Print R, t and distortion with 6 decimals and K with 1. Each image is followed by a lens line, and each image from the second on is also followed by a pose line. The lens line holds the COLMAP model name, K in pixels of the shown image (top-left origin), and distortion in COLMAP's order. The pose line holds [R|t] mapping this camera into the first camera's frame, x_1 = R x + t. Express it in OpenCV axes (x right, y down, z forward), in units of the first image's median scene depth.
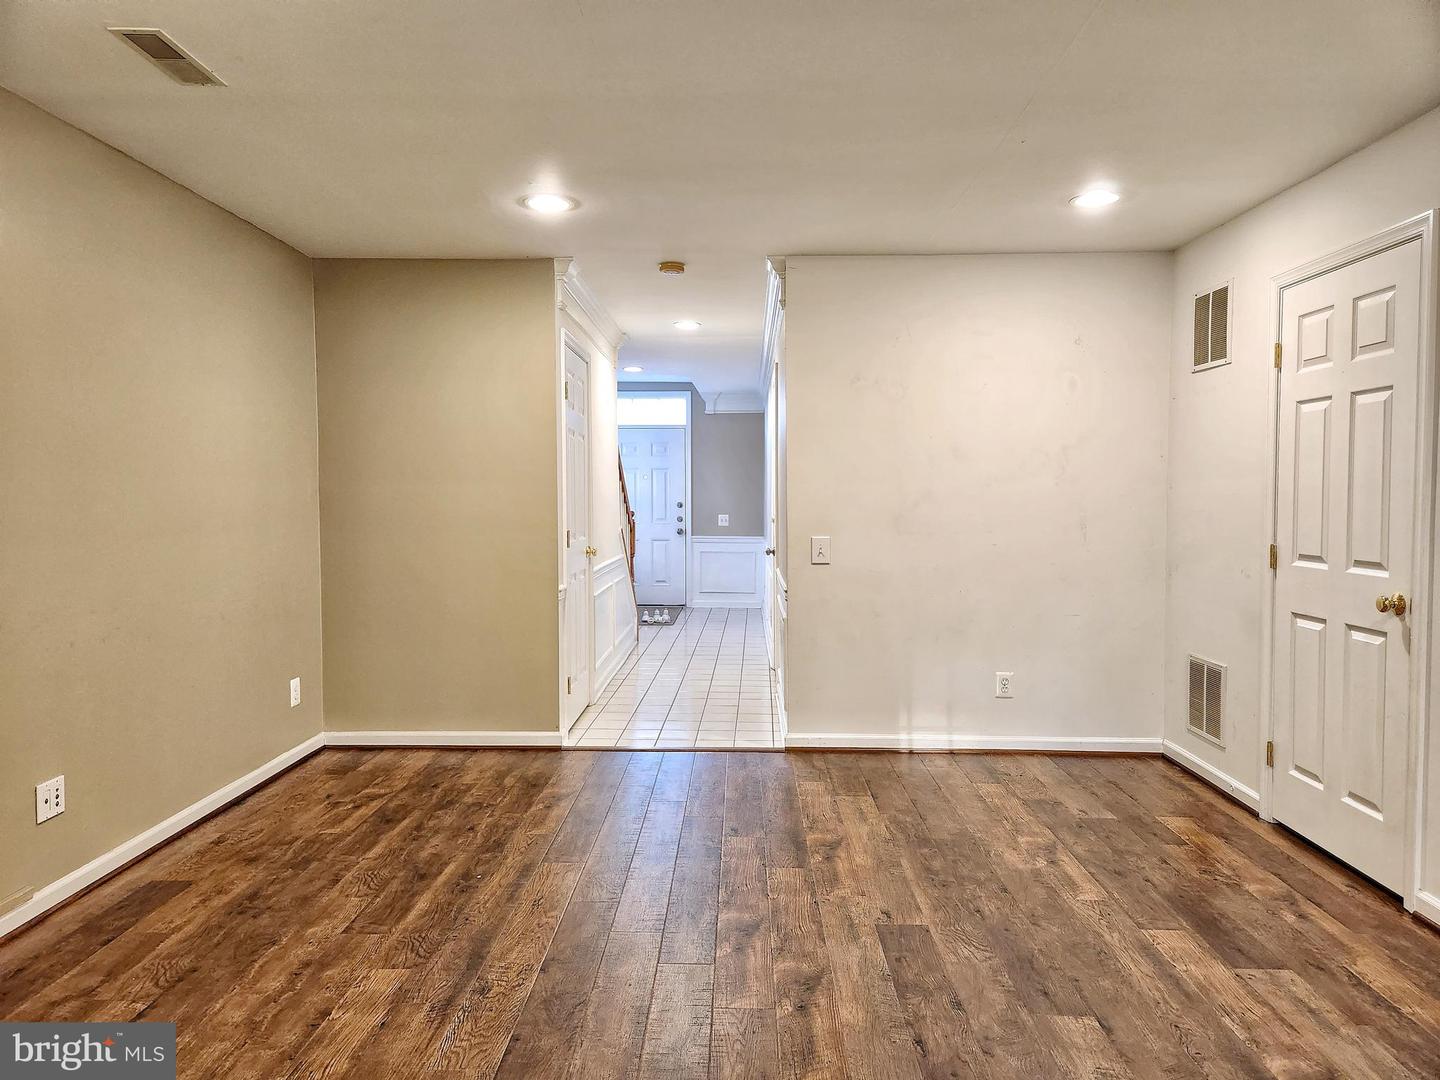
lens RADIAL K [[949.2, 0, 720.3], [0, 949.2, 538.0], [0, 0, 1]] dist [0.046532, -0.042502]
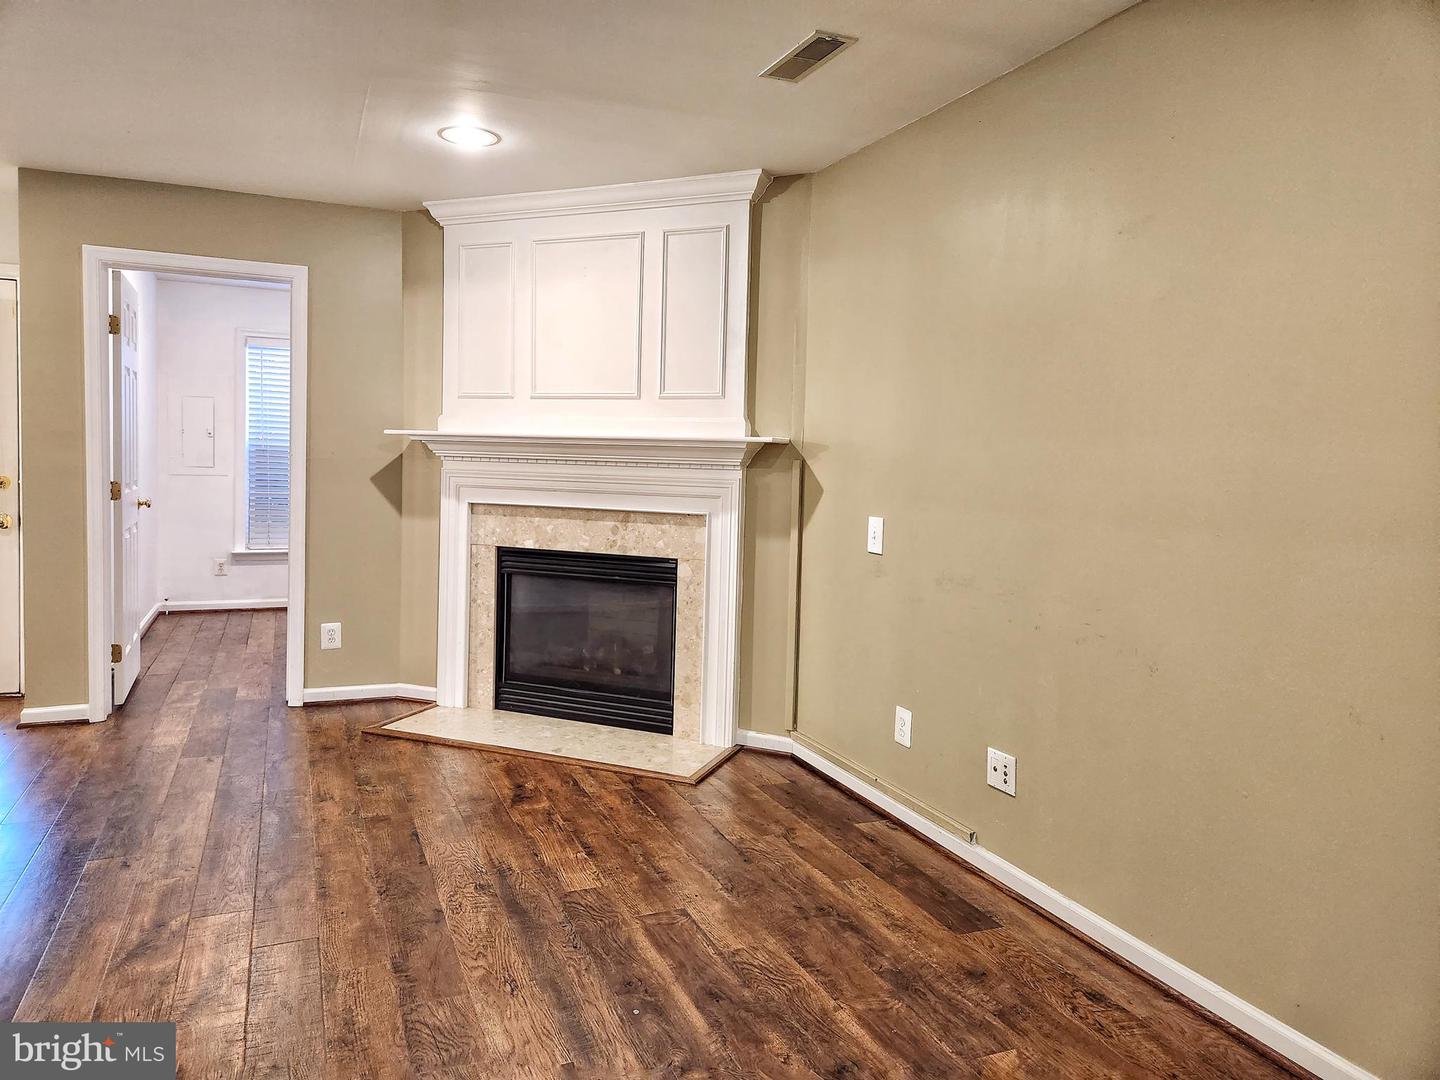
lens RADIAL K [[949.2, 0, 716.1], [0, 949.2, 505.6], [0, 0, 1]] dist [0.046532, -0.042502]
pose [[-0.903855, -0.004286, -0.427818, -0.010820], [-0.047105, 0.994868, 0.089551, -0.073695], [0.425238, 0.101093, -0.899418, 1.720536]]
